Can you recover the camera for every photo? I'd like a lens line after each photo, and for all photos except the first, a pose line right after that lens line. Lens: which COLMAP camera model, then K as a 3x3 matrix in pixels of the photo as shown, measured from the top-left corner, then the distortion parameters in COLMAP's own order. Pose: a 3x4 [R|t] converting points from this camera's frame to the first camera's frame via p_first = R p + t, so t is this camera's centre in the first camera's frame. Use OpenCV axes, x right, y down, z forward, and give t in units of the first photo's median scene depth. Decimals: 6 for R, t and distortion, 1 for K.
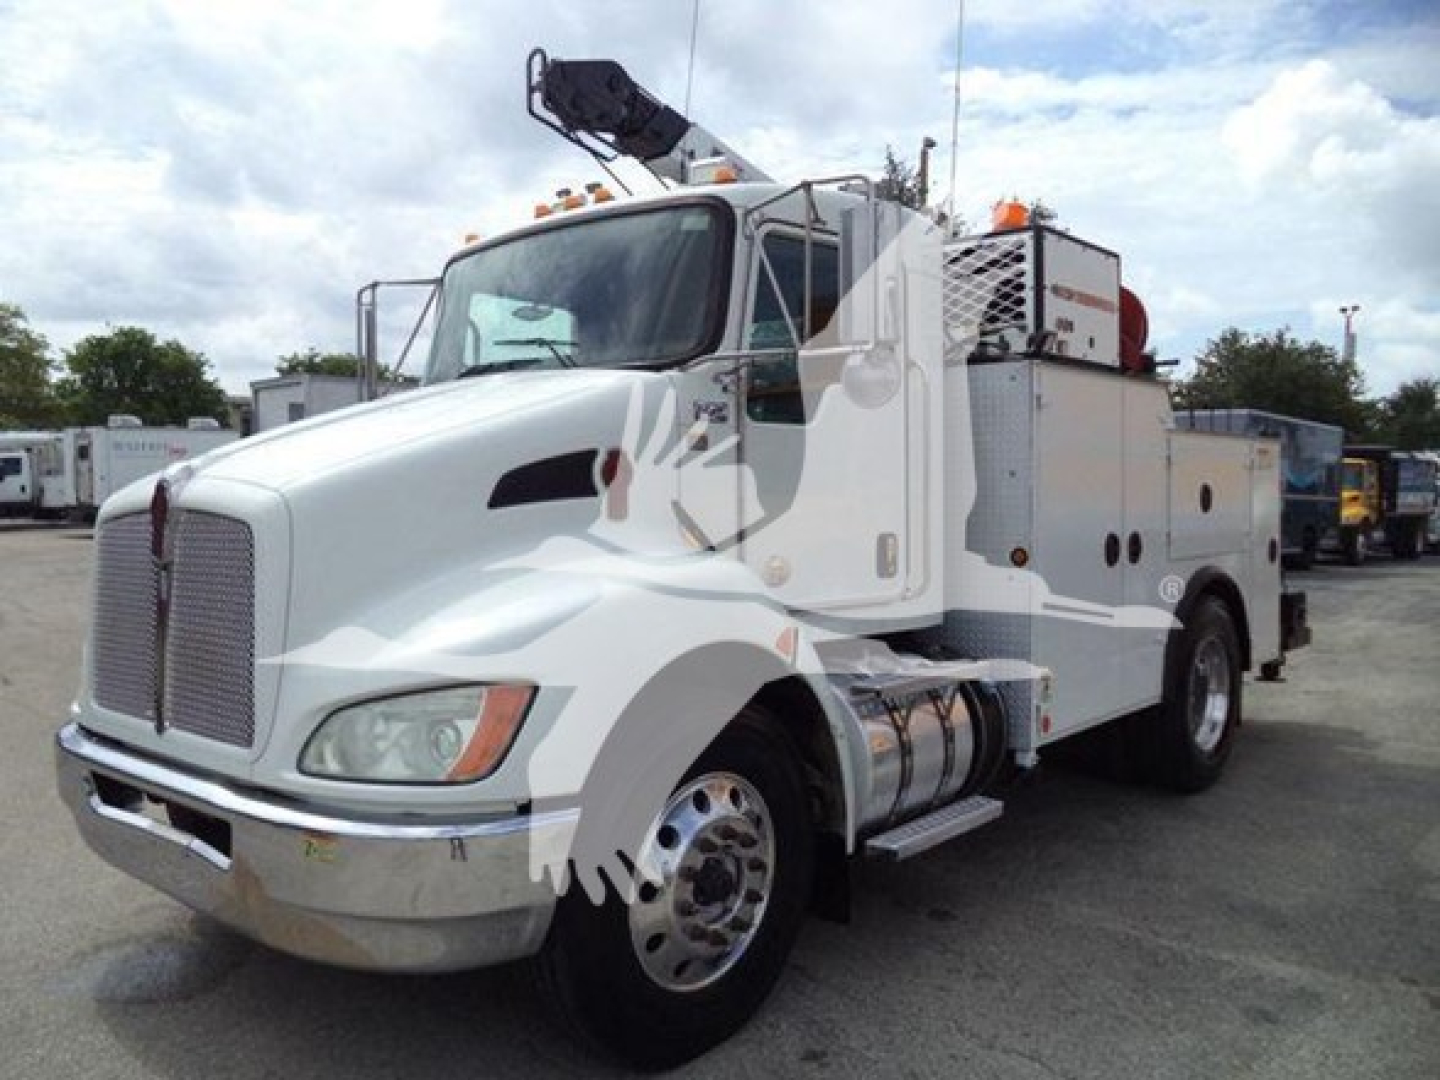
lens RADIAL K [[1133.0, 0, 740.9], [0, 1133.0, 533.1], [0, 0, 1]] dist [-0.035119, 0.007159]
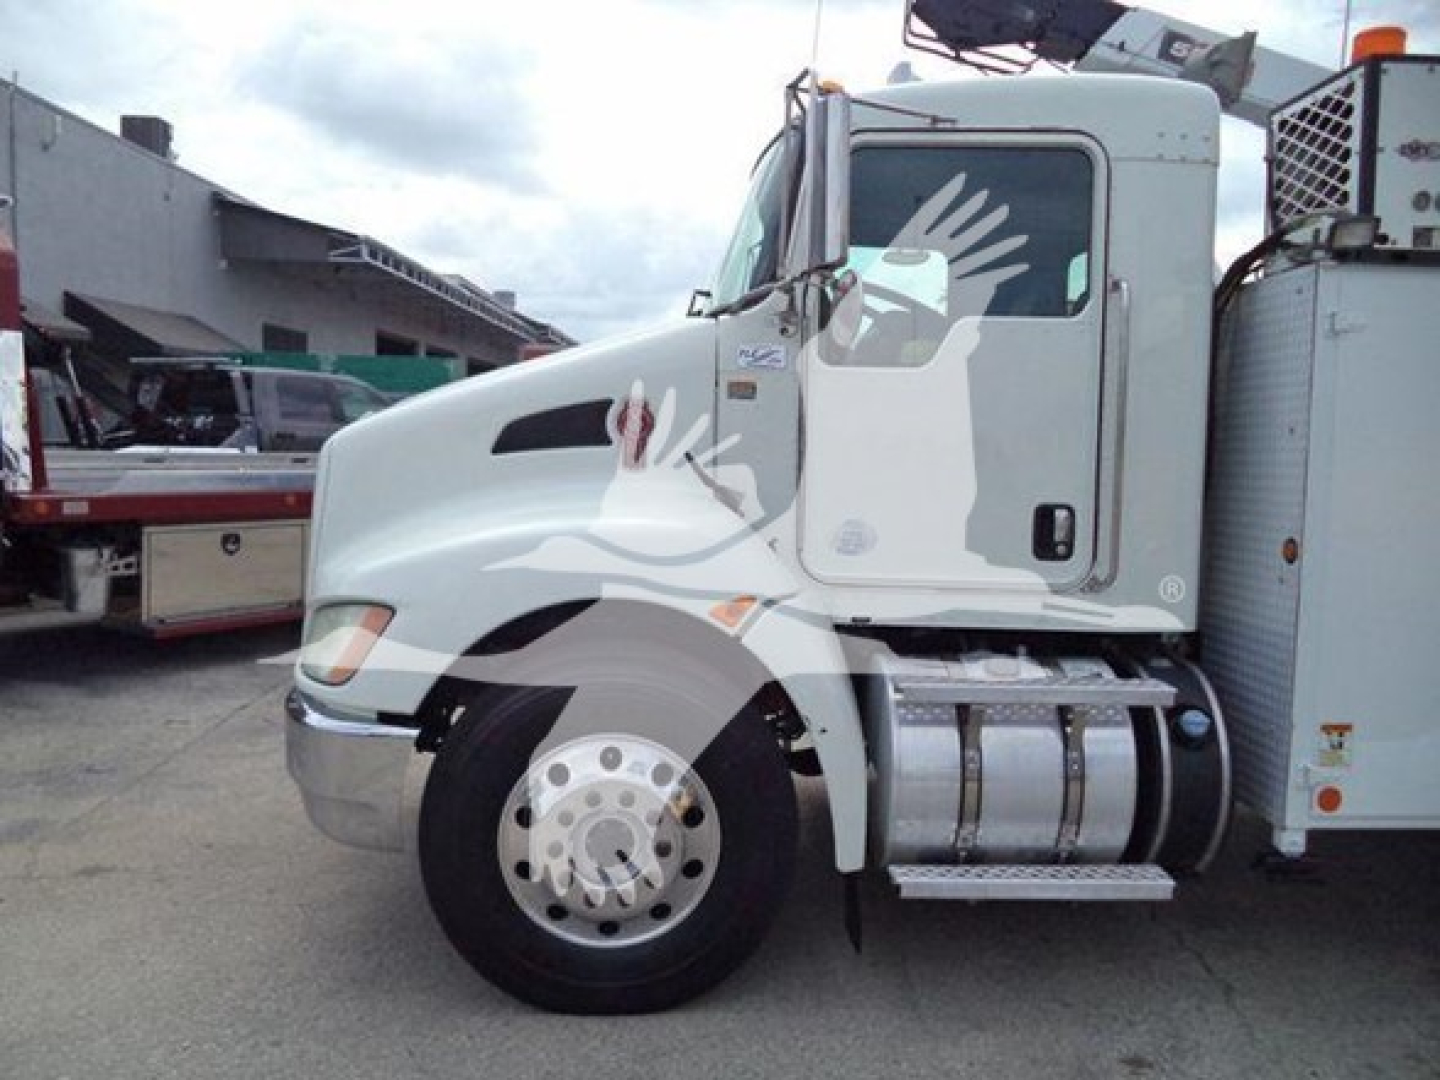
lens RADIAL K [[1156.6, 0, 742.5], [0, 1156.6, 539.1], [0, 0, 1]] dist [-0.028495, 0.000705]
pose [[0.696920, 0.075104, -0.713205, 0.504782], [-0.047677, 0.997153, 0.058416, -0.011060], [0.715562, -0.006708, 0.698517, 0.263134]]
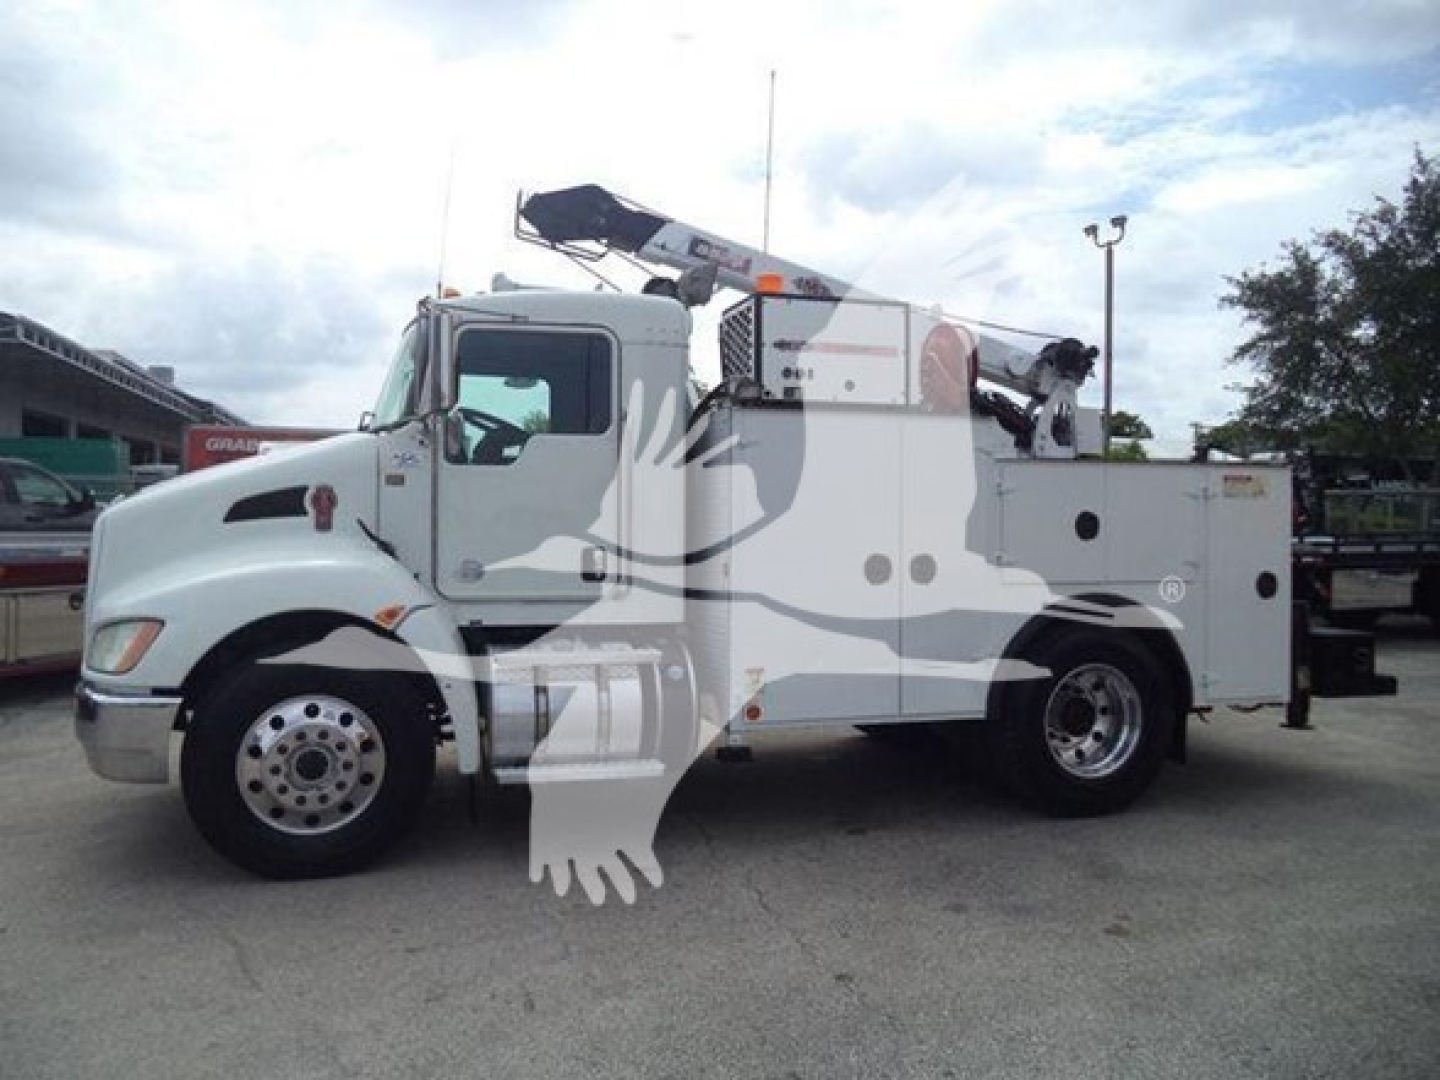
lens RADIAL K [[1141.2, 0, 756.4], [0, 1141.2, 531.3], [0, 0, 1]] dist [-0.025611, -0.008283]
pose [[0.870733, 0.009757, -0.491659, 0.856901], [-0.024579, 0.999417, -0.023696, 0.007707], [0.491141, 0.032718, 0.870465, -0.042920]]
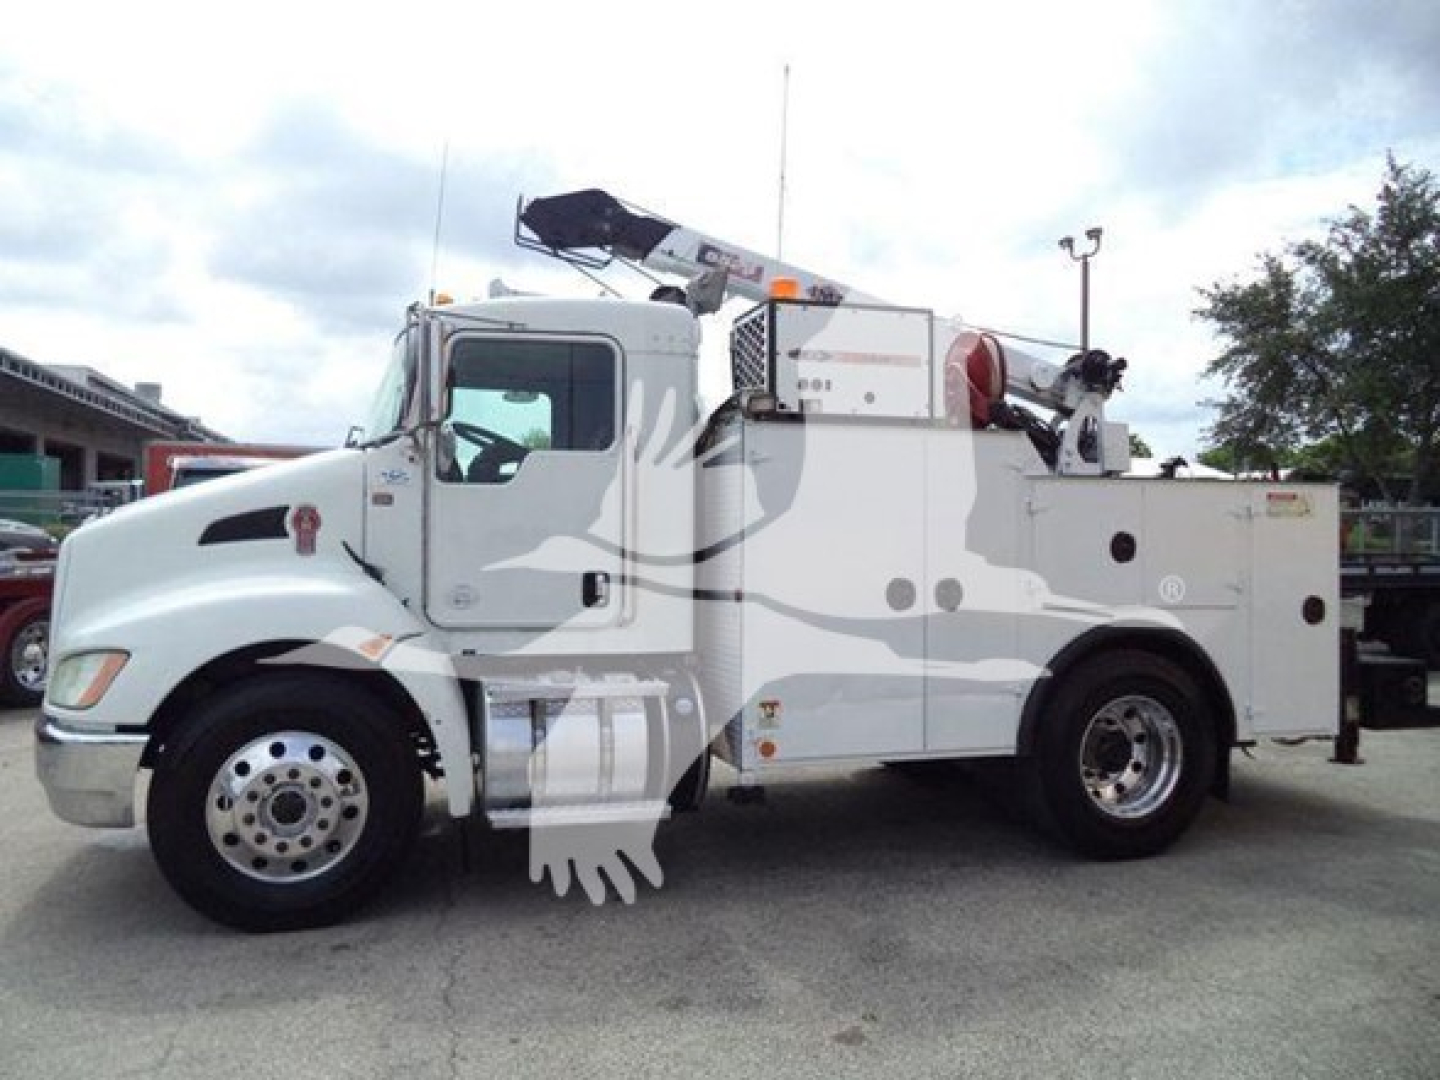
lens RADIAL K [[1149.9, 0, 756.7], [0, 1149.9, 529.6], [0, 0, 1]] dist [-0.028497, 0.004056]
pose [[0.867752, 0.000648, -0.496997, 0.814915], [-0.024222, 0.998866, -0.040989, 0.001976], [0.496407, 0.047607, 0.866783, 0.017755]]
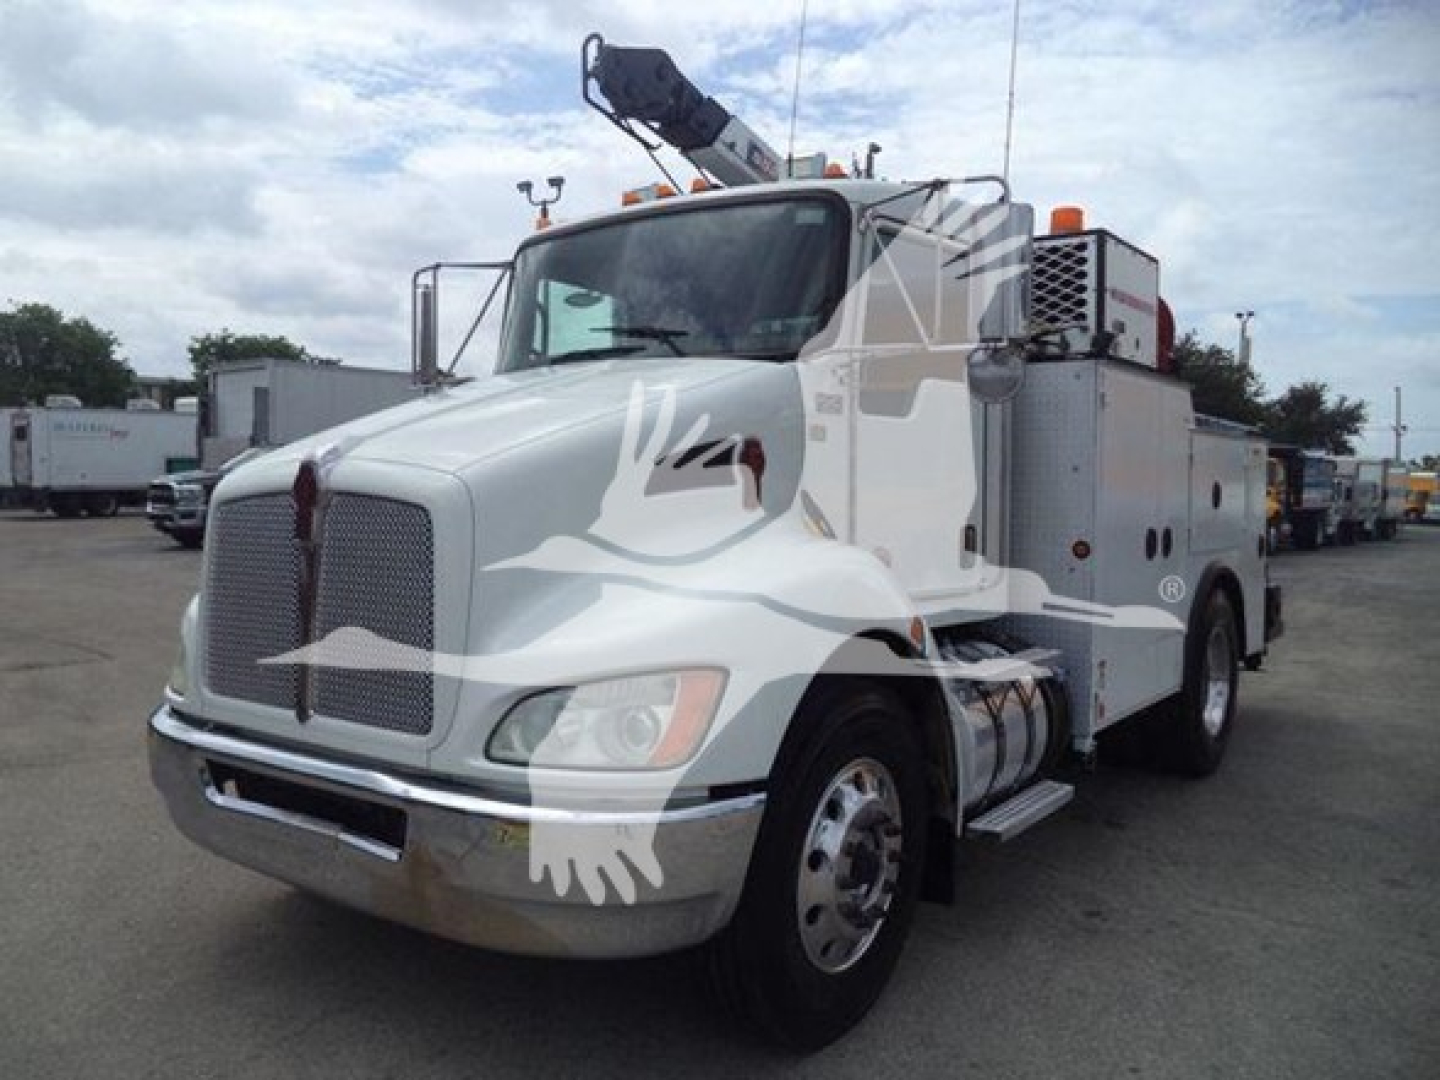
lens RADIAL K [[1133.0, 0, 740.9], [0, 1133.0, 533.1], [0, 0, 1]] dist [-0.035119, 0.007159]
pose [[0.996380, 0.010434, 0.084364, -0.149786], [-0.011006, 0.999919, 0.006326, 0.002732], [-0.084291, -0.007232, 0.996415, -0.004709]]
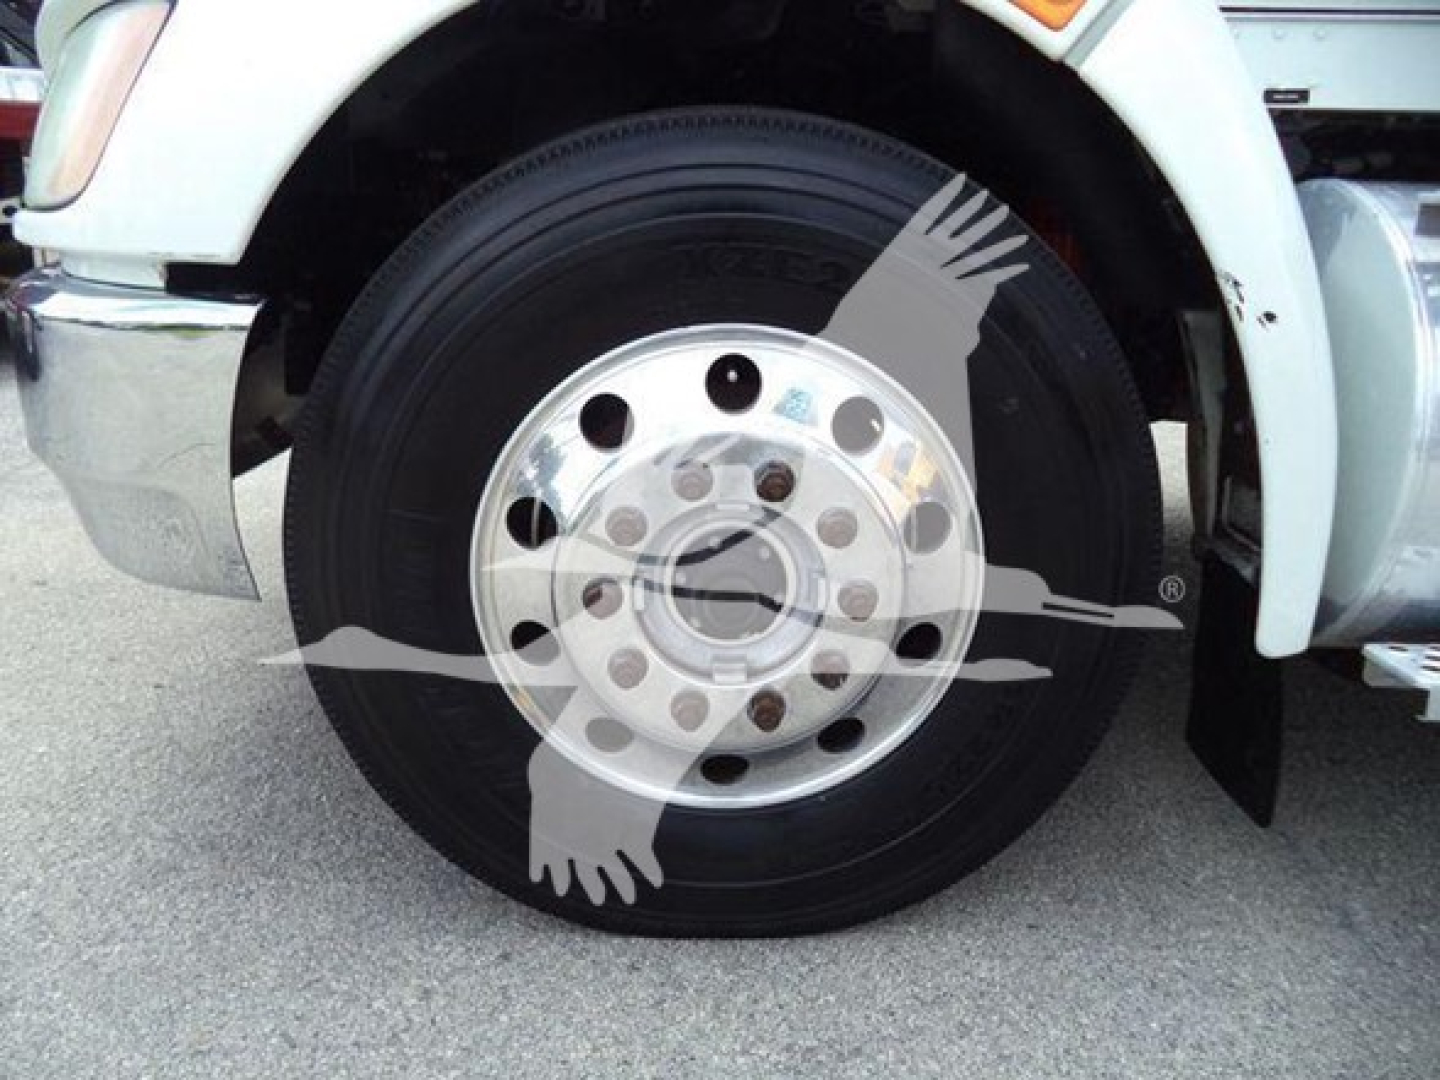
lens RADIAL K [[1187.6, 0, 720.0], [0, 1187.6, 540.0], [0, 0, 1]] dist [-0.003092, -0.001734]
pose [[0.655272, 0.235629, -0.717704, 0.191418], [-0.041913, 0.959983, 0.276904, 0.116941], [0.754230, -0.151366, 0.638925, 0.488510]]
